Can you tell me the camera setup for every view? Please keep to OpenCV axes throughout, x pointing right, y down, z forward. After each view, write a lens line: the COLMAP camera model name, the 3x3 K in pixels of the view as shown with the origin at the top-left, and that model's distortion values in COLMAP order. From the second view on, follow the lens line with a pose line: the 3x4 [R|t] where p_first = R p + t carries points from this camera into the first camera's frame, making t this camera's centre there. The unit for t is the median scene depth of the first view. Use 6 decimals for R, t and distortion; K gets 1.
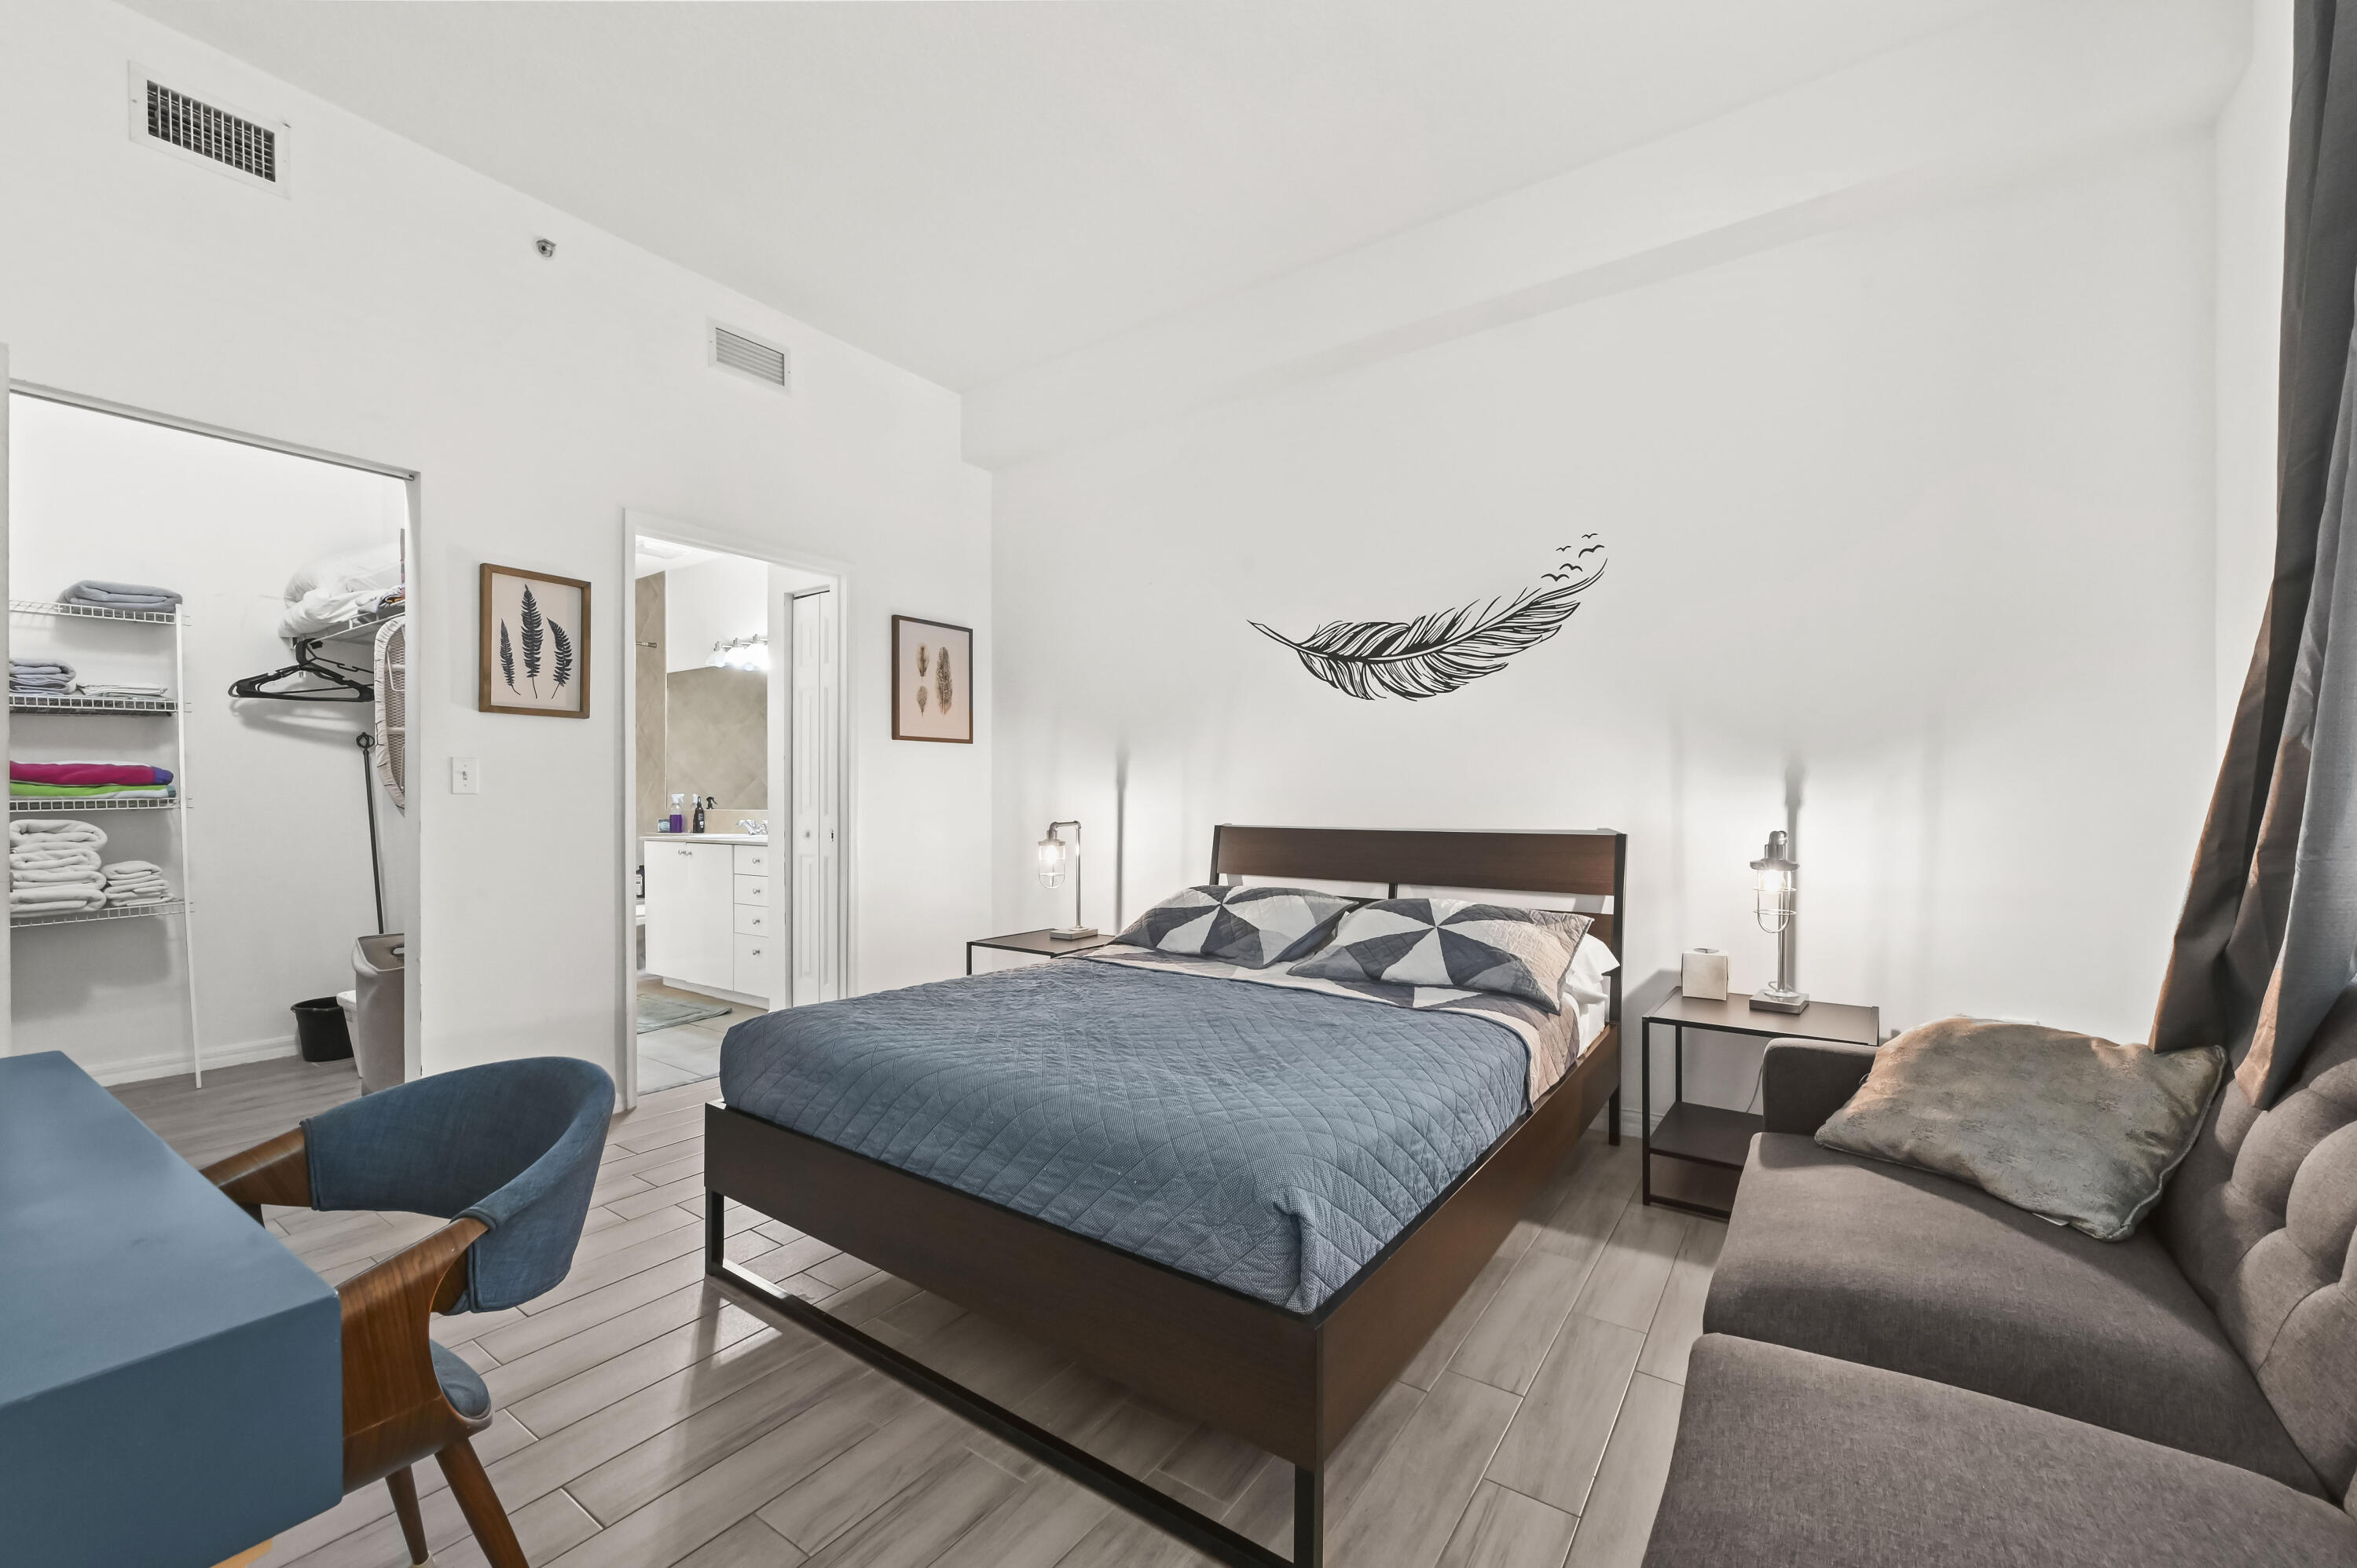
lens RADIAL K [[948.1, 0, 1181.0], [0, 948.1, 797.9], [0, 0, 1]] dist [0.001731, 0.000654]
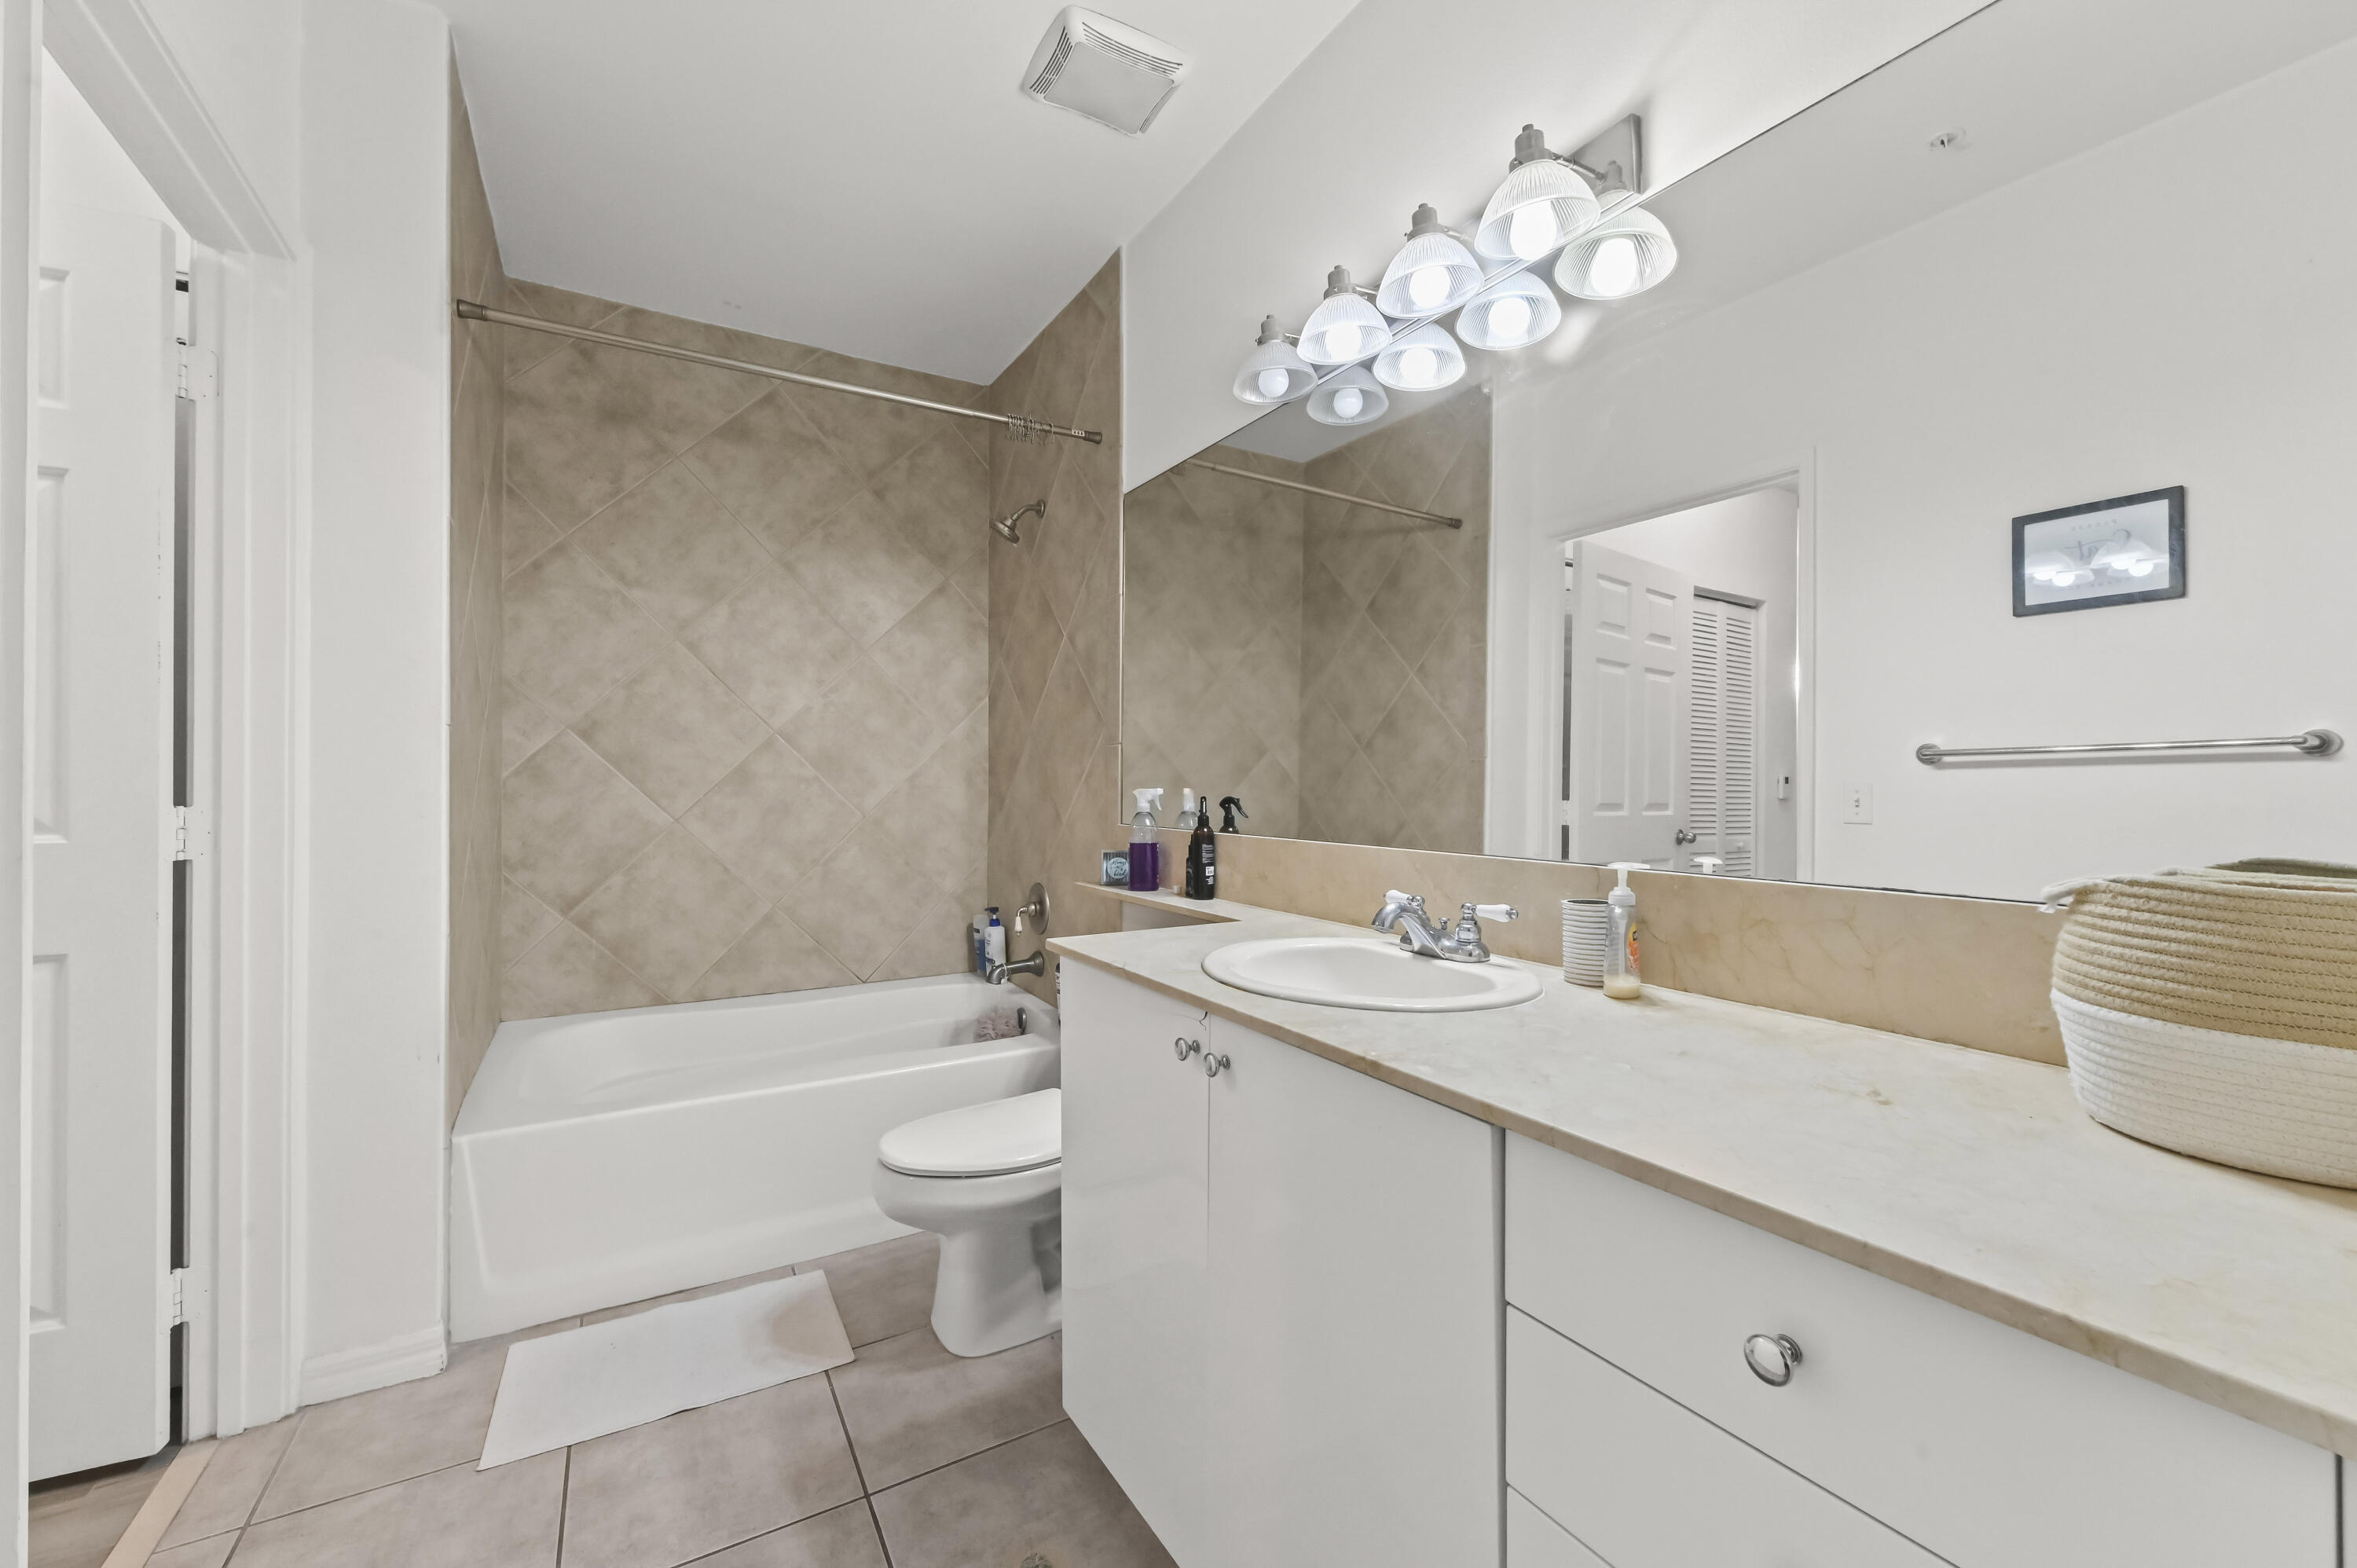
lens RADIAL K [[948.1, 0, 1185.6], [0, 948.1, 777.9], [0, 0, 1]] dist [0.001731, 0.000654]
pose [[0.913690, 0.005191, -0.406379, -0.361613], [-0.006755, 0.999974, -0.002414, -0.007483], [0.406356, 0.004951, 0.913701, 0.657441]]
